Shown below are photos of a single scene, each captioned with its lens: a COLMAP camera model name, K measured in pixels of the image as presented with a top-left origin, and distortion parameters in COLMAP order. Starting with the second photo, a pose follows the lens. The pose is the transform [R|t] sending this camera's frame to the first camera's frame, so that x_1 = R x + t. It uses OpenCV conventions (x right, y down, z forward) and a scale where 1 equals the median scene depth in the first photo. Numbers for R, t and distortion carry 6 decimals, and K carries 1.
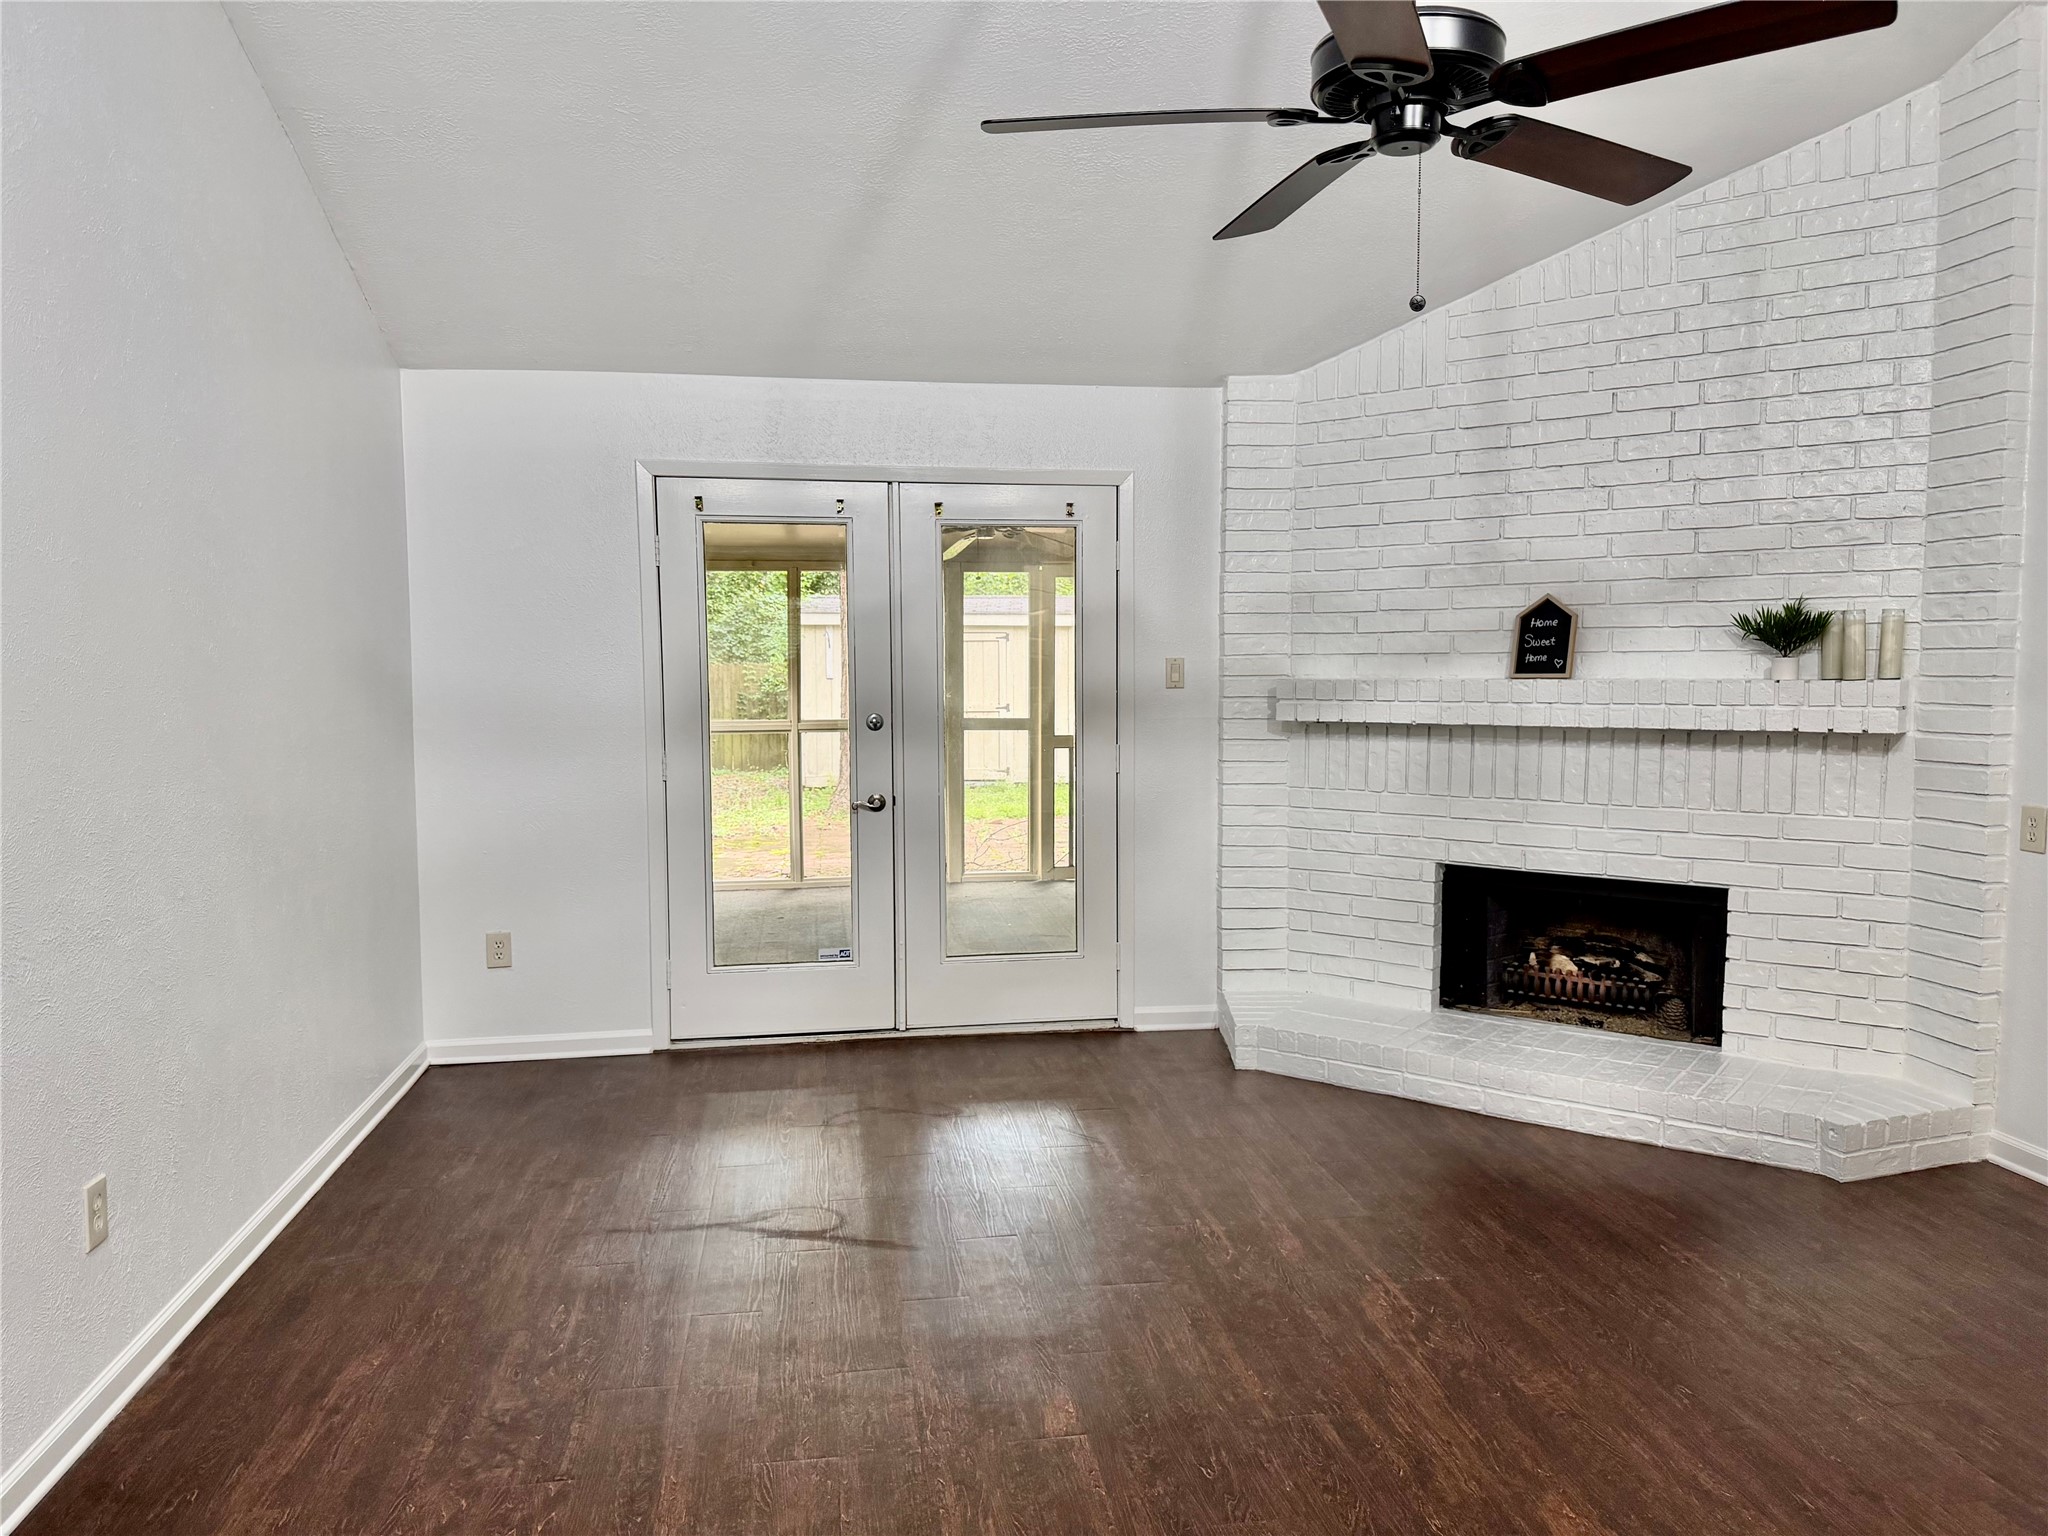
lens RADIAL K [[1452.7, 0, 1036.0], [0, 1452.7, 775.8], [0, 0, 1]] dist [0.144237, -0.222509]
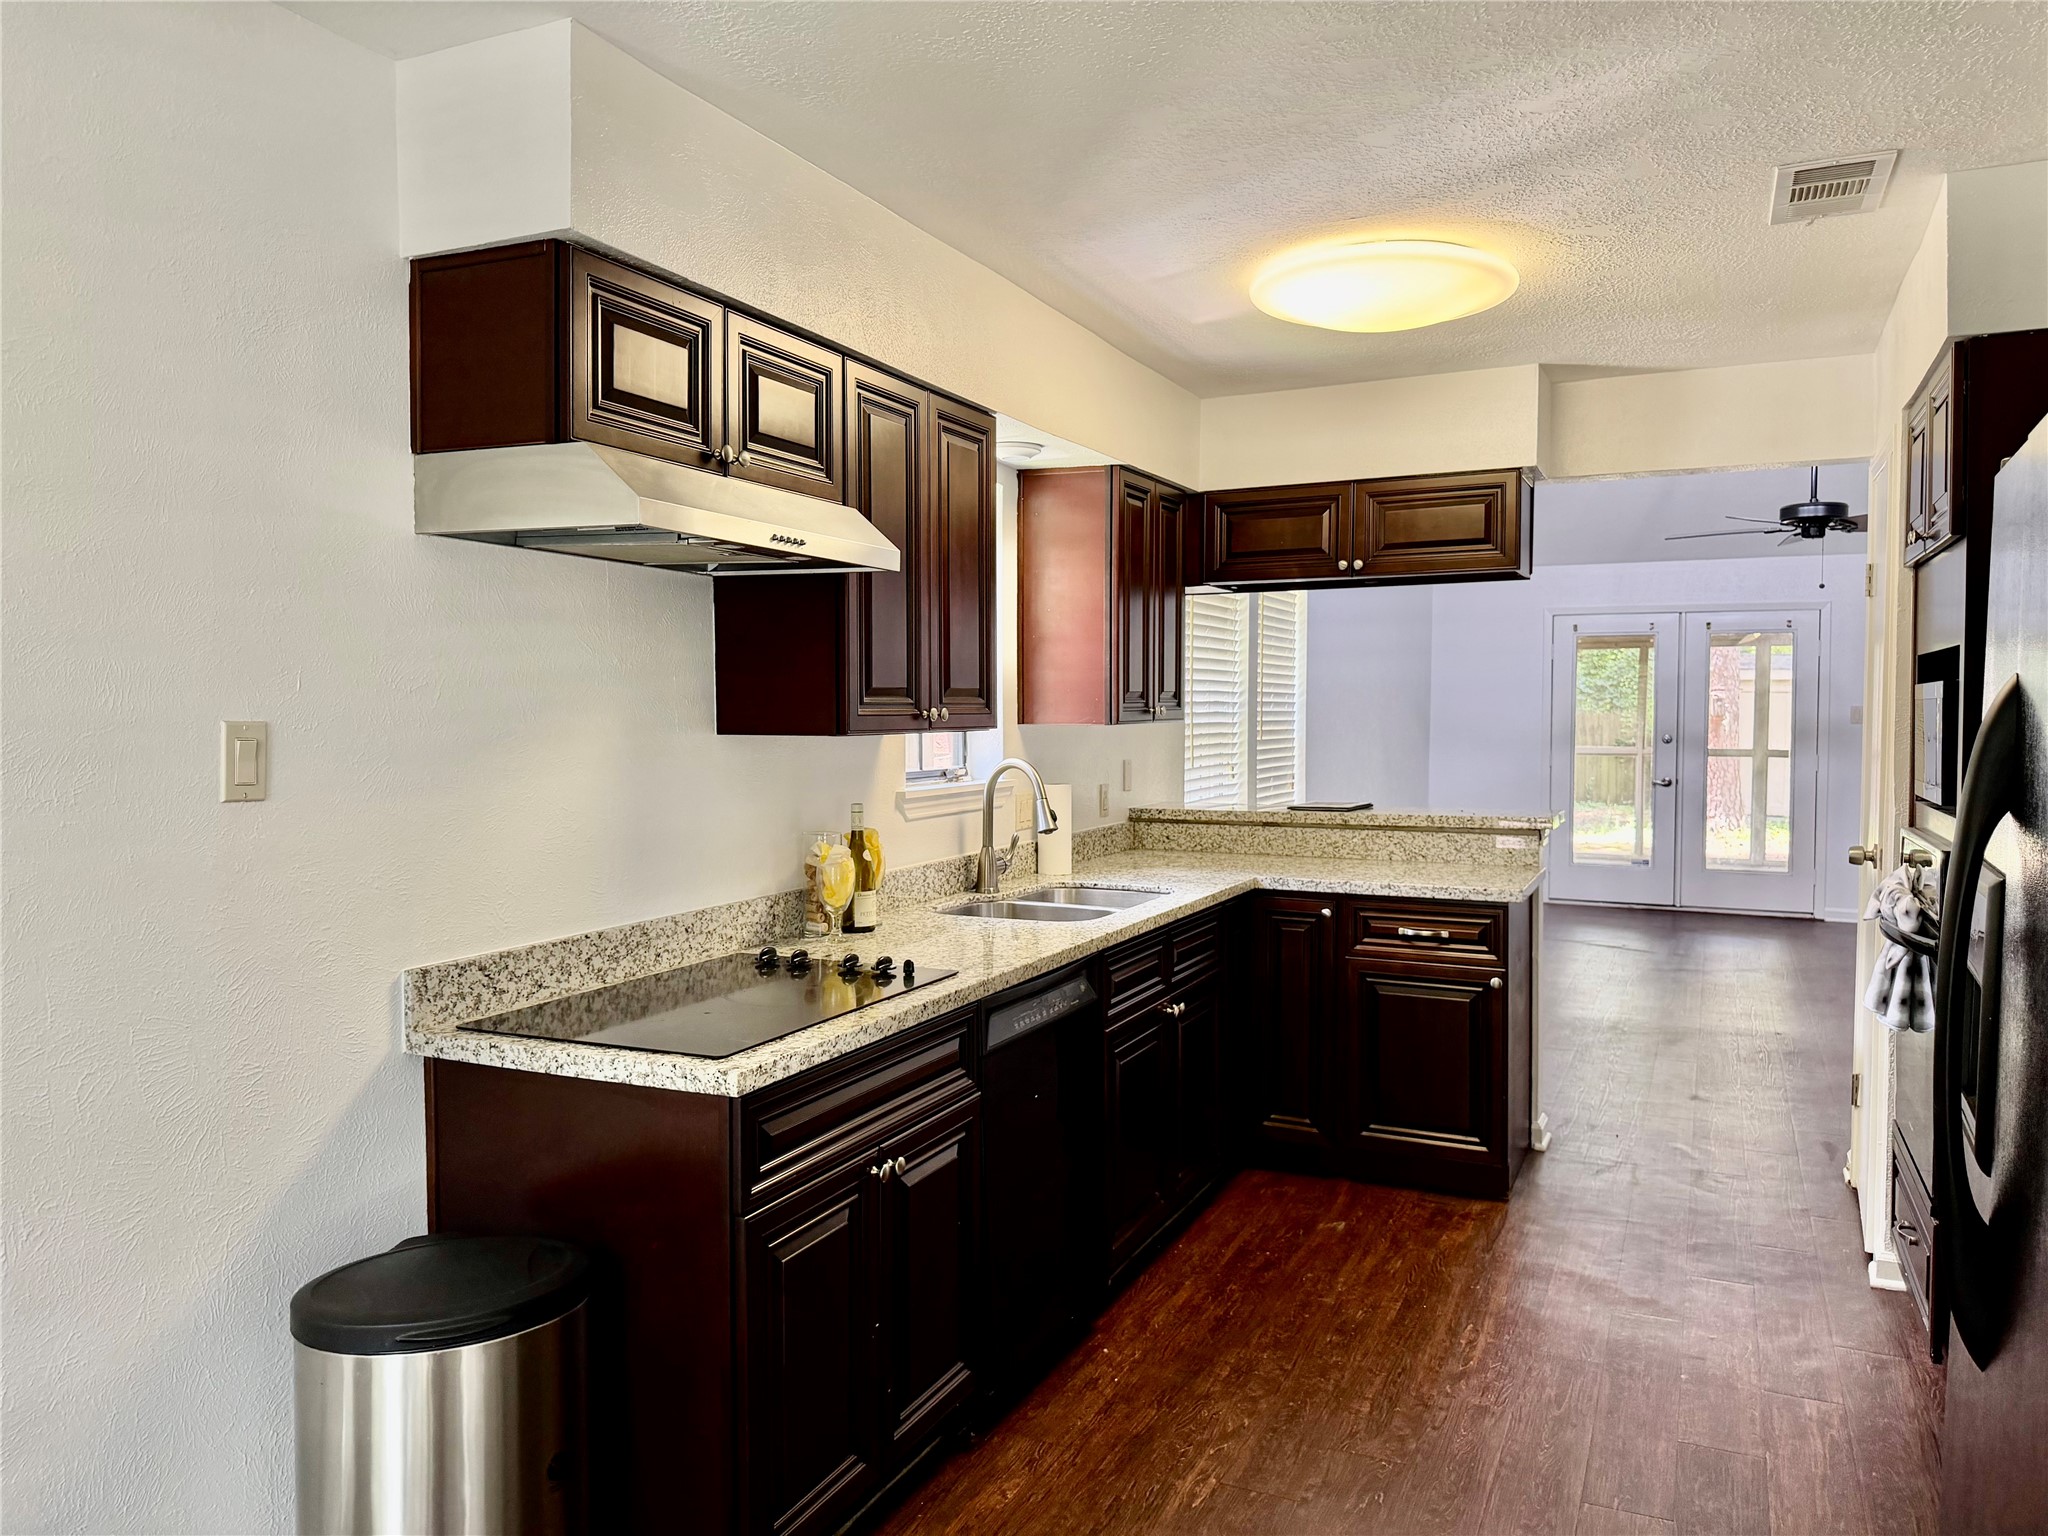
lens RADIAL K [[1449.4, 0, 1024.0], [0, 1449.4, 768.0], [0, 0, 1]] dist [0.153958, -0.287057]
pose [[0.825738, 0.029837, -0.563264, 0.289615], [-0.051305, 0.998433, -0.022325, 0.088840], [0.561715, 0.047333, 0.825976, -1.082084]]
